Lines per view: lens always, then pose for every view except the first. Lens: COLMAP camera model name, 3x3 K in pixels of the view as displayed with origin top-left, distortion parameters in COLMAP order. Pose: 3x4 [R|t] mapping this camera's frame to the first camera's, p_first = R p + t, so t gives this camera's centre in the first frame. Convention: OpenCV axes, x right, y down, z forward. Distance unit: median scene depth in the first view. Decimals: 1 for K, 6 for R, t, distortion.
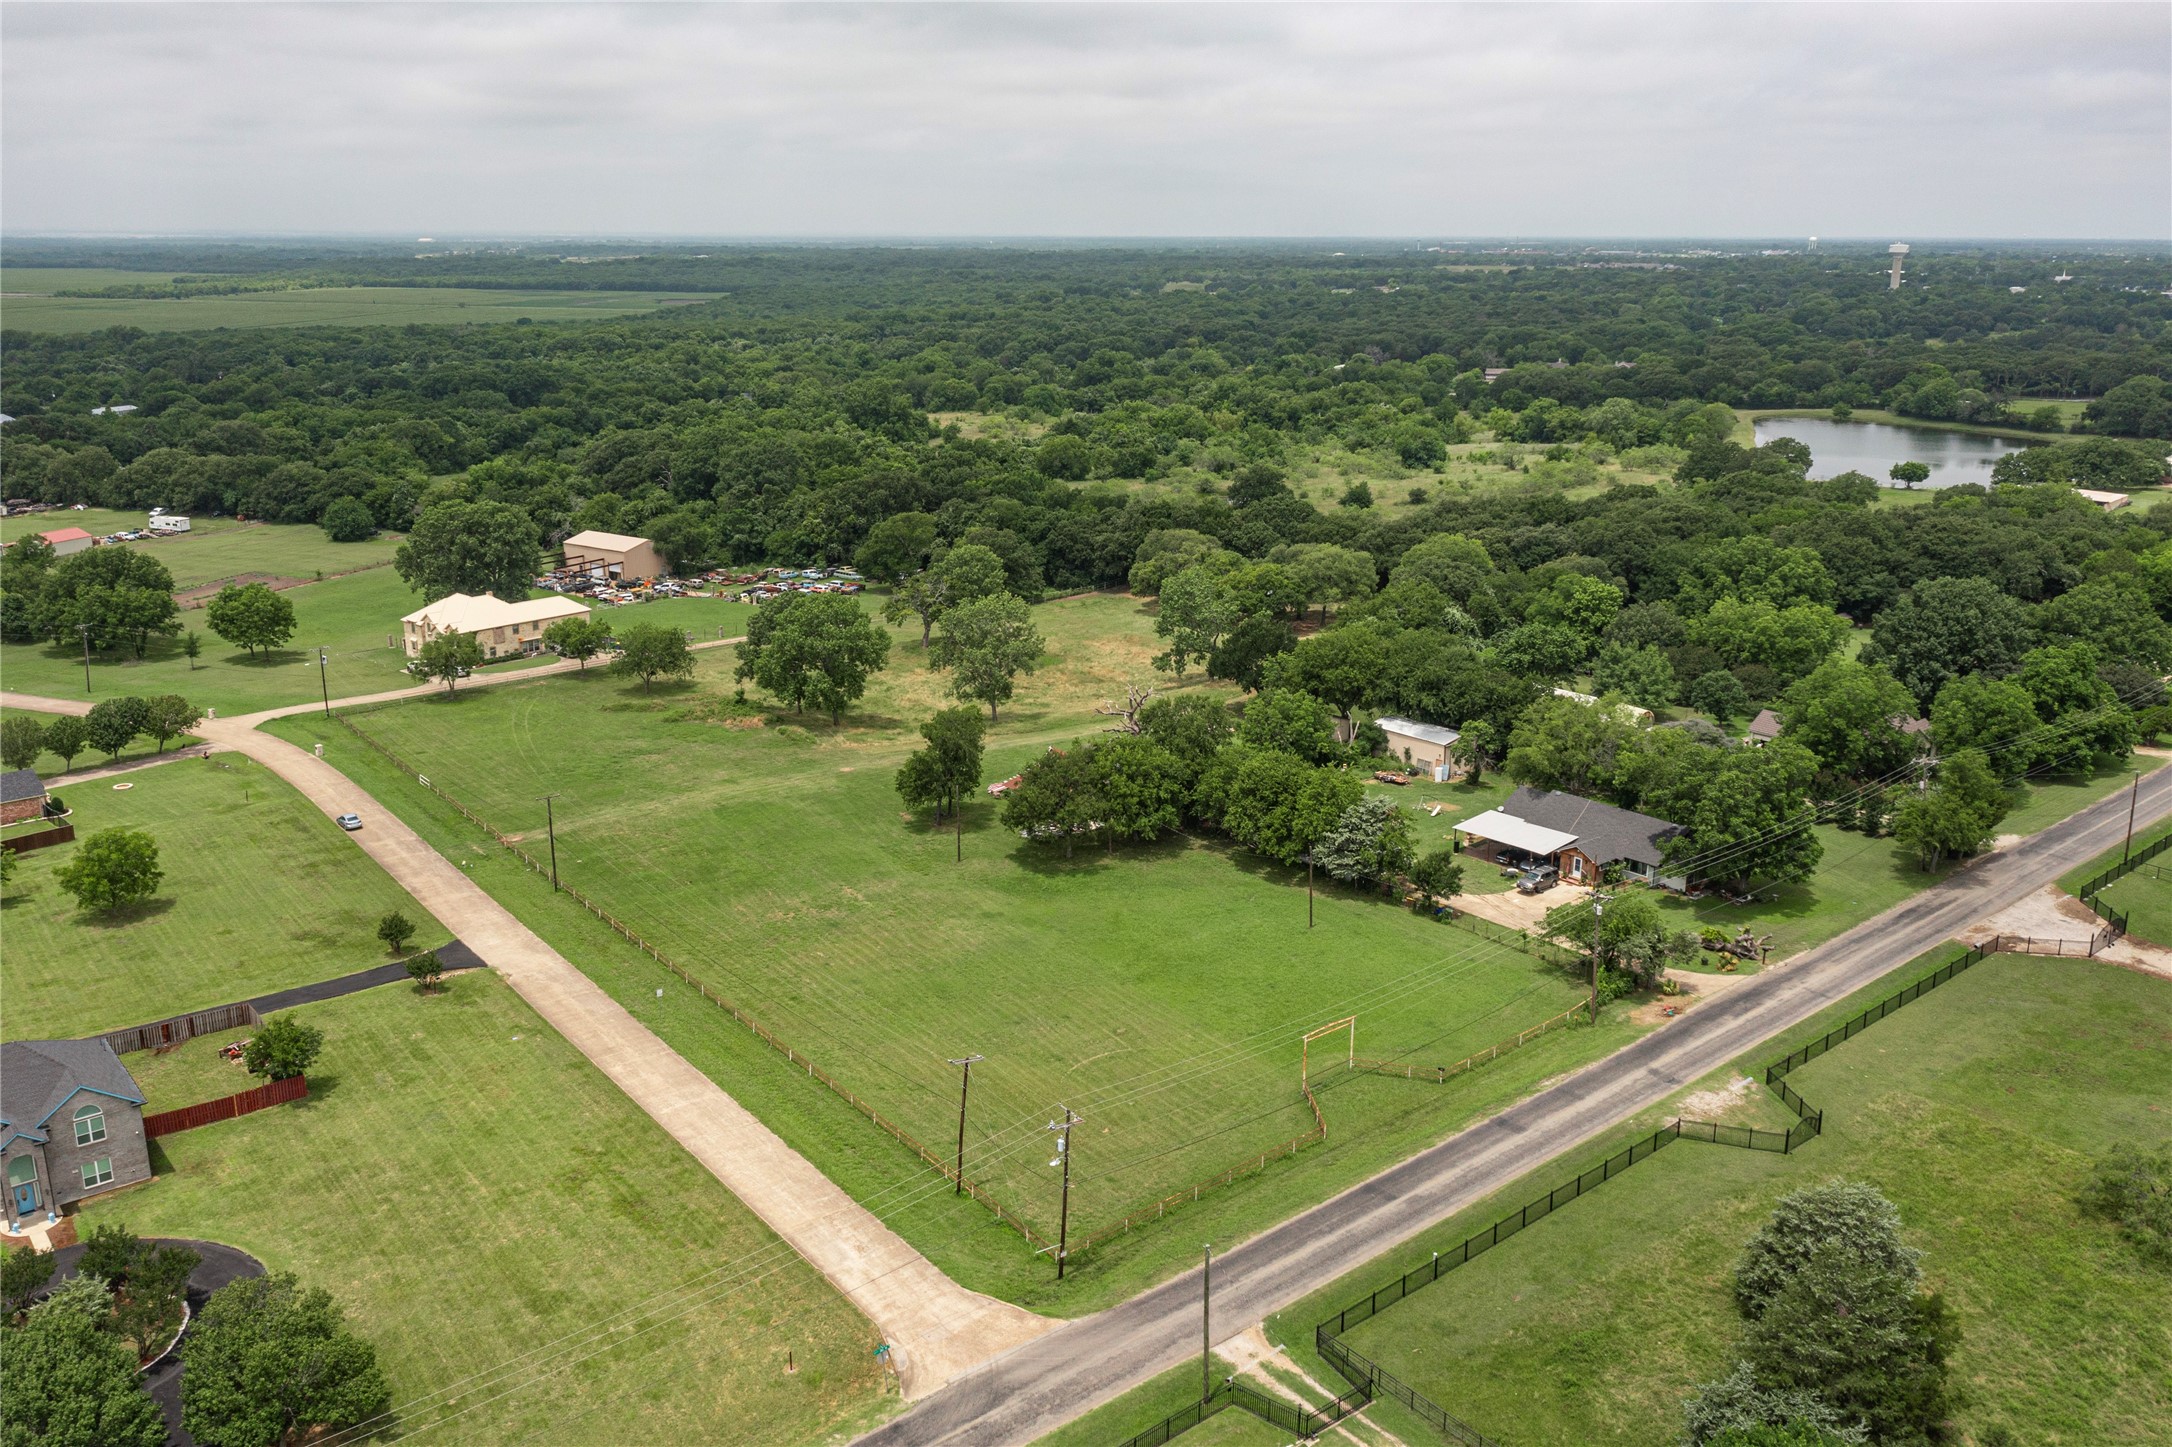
lens RADIAL K [[1743.5, 0, 1094.9], [0, 1743.5, 716.0], [0, 0, 1]] dist [-0.006074, 0.002649]
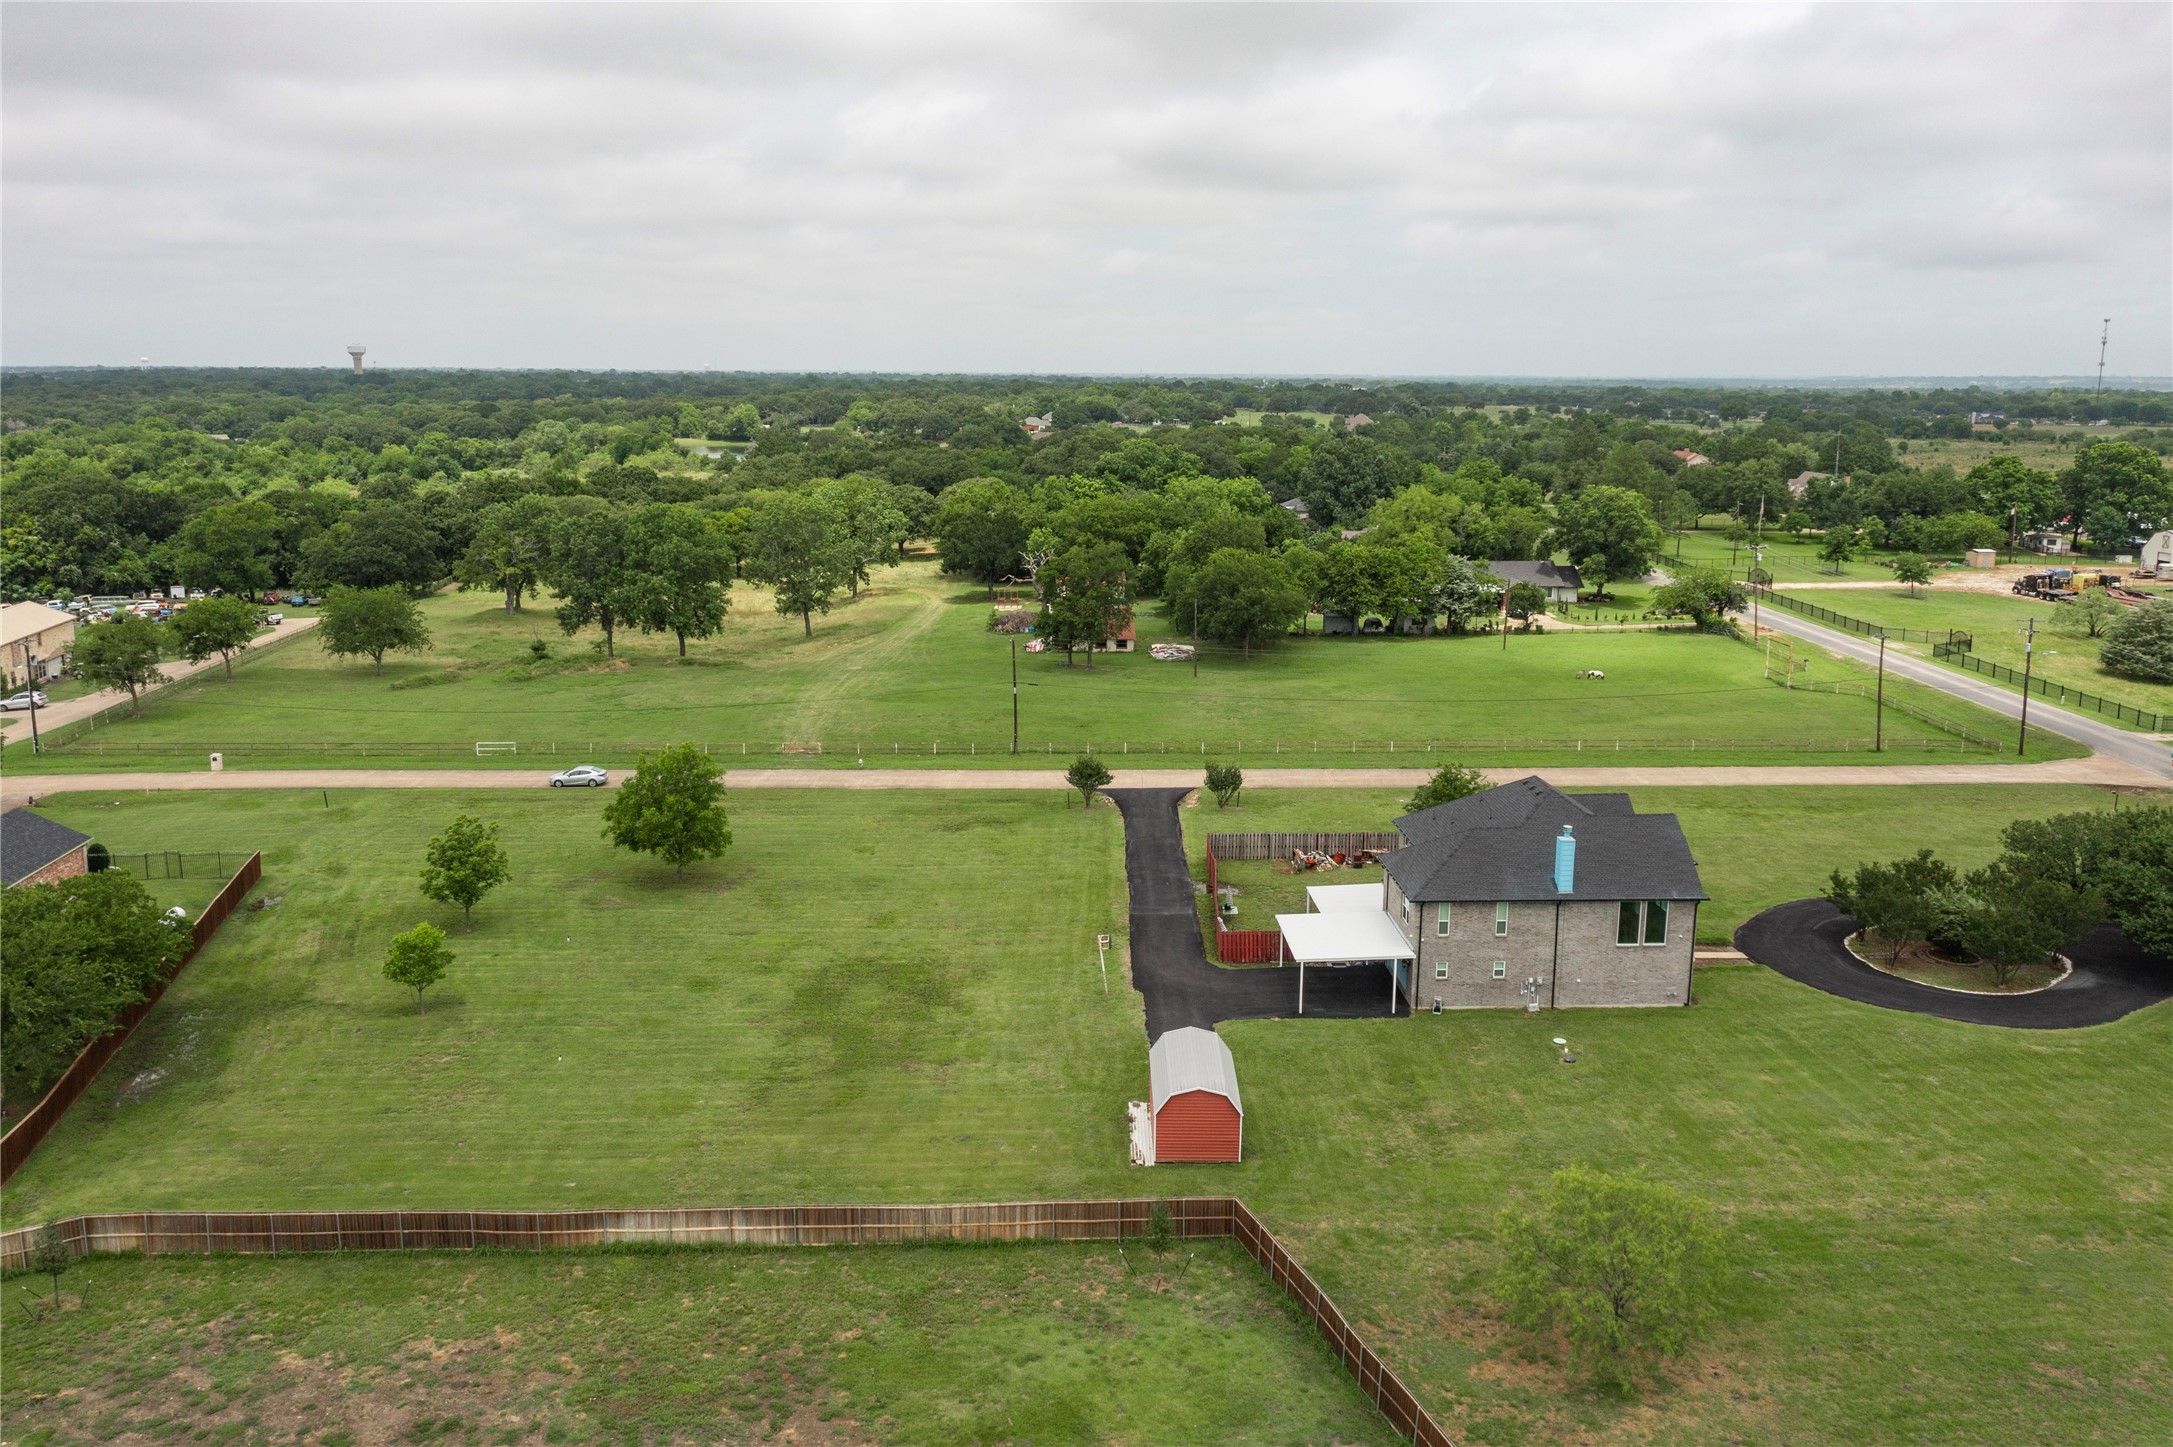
lens RADIAL K [[1714.4, 0, 1092.7], [0, 1714.4, 681.5], [0, 0, 1]] dist [-0.010459, 0.005652]
pose [[0.615445, -0.141865, 0.775308, -0.936986], [0.208898, 0.977850, 0.013102, 0.064291], [-0.759993, 0.153897, 0.631448, 0.447275]]
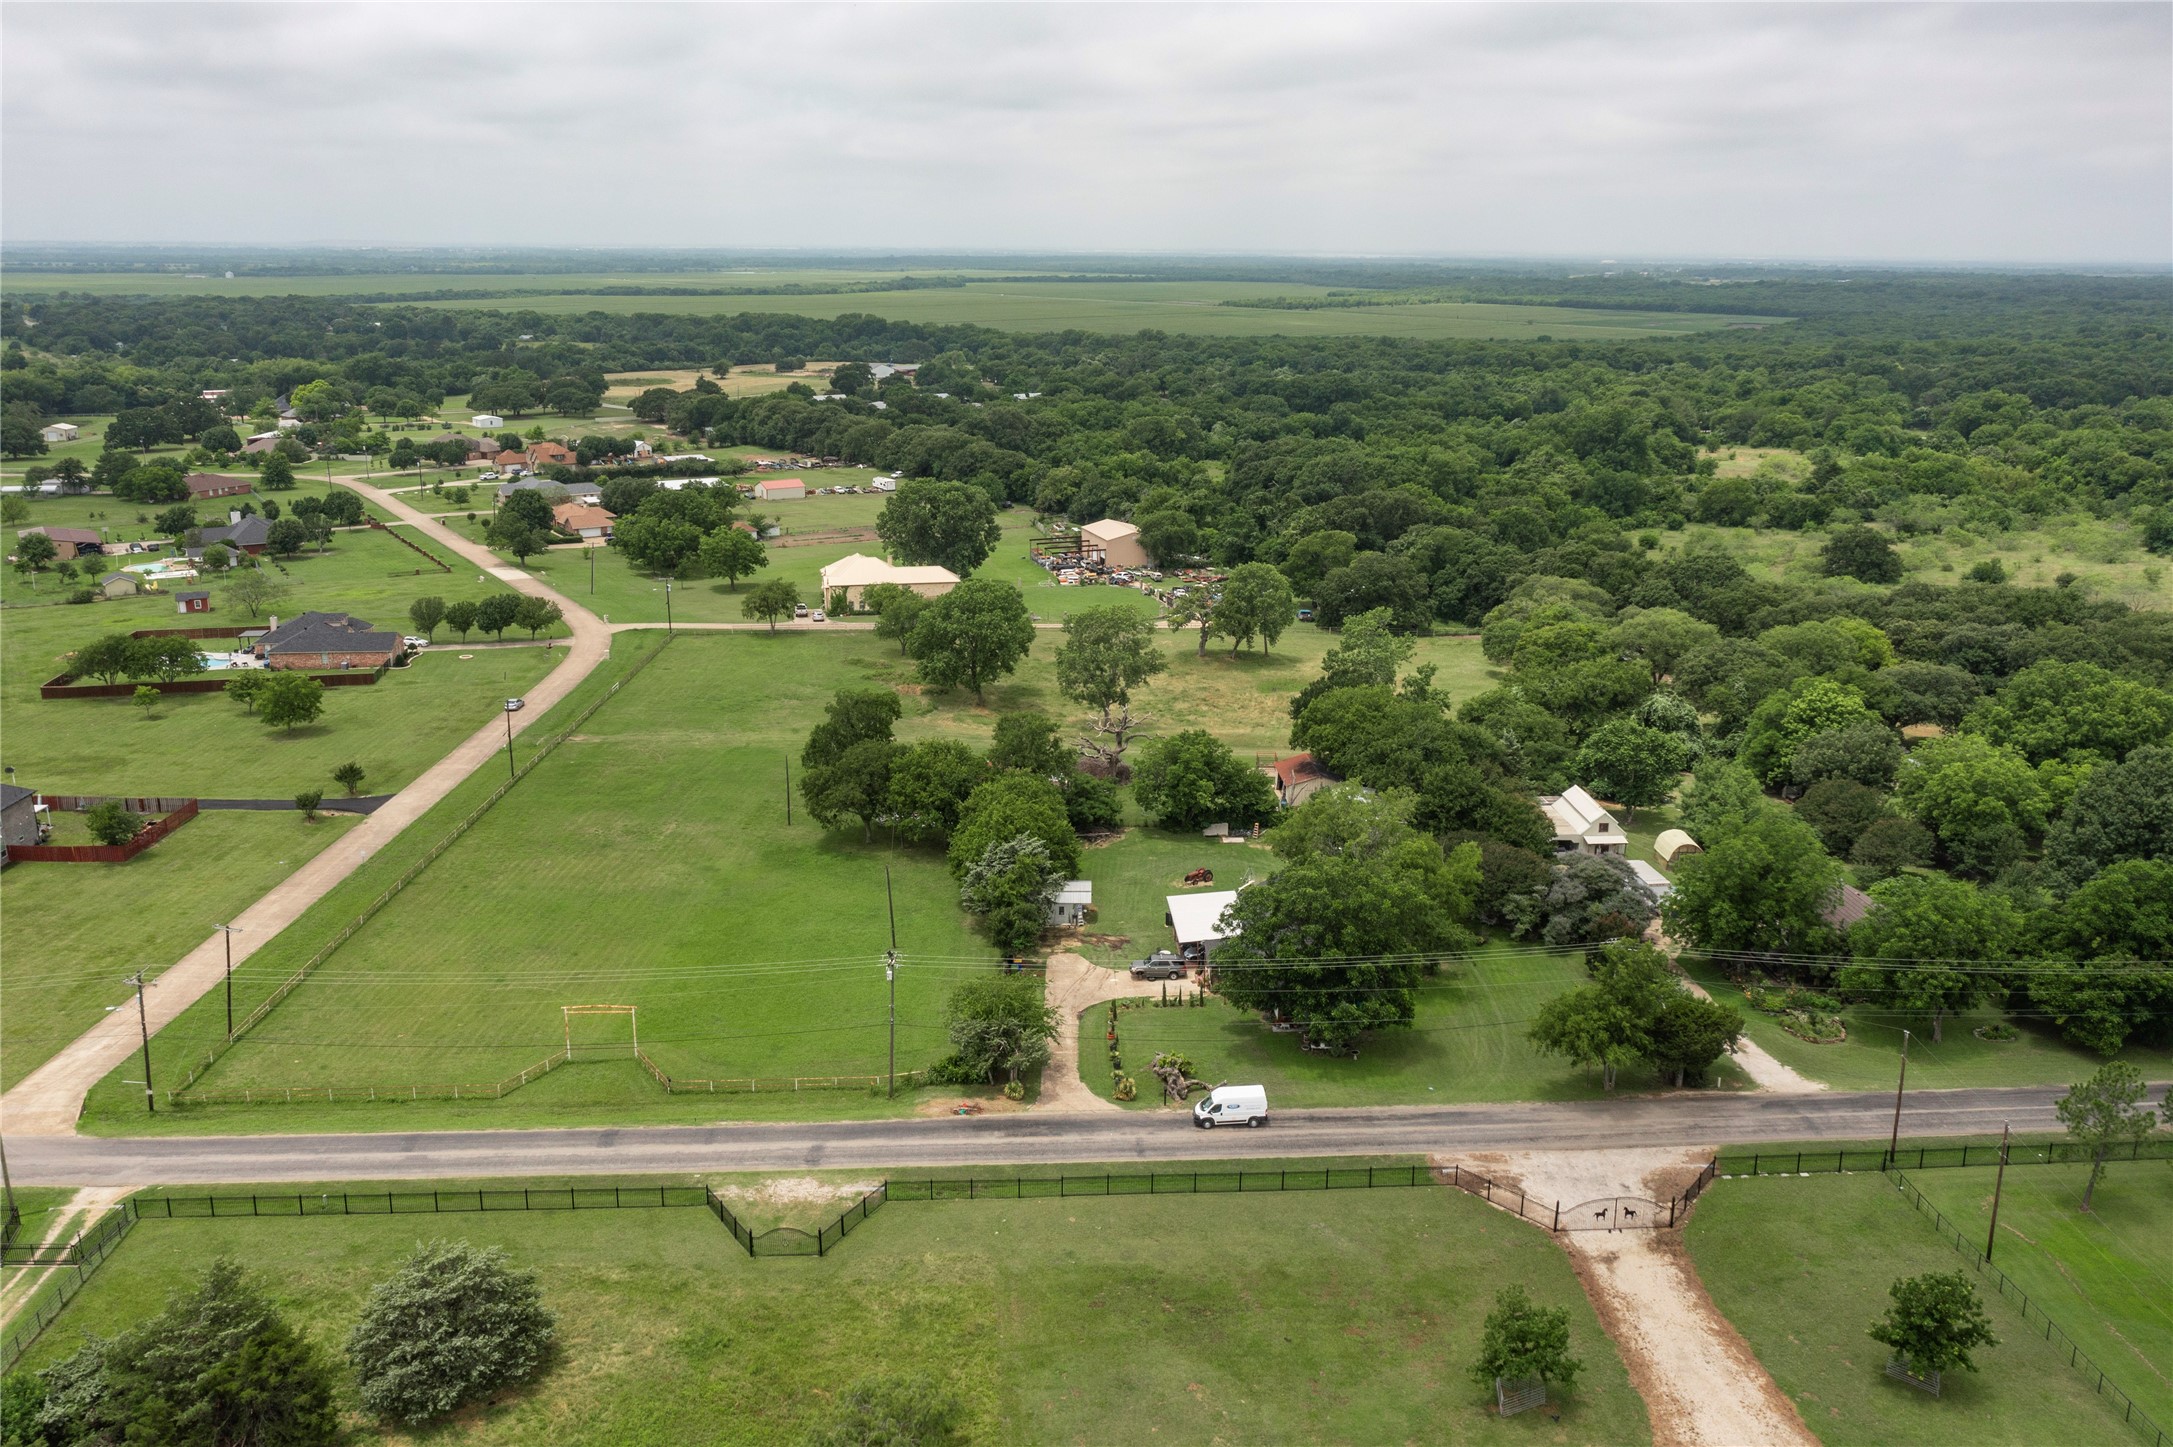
lens RADIAL K [[1701.4, 0, 1094.0], [0, 1701.4, 717.6], [0, 0, 1]] dist [-0.008814, 0.003982]
pose [[0.796653, 0.164104, -0.581734, 0.720538], [-0.167000, 0.984734, 0.049091, -0.070530], [0.580909, 0.058041, 0.811896, 0.262105]]
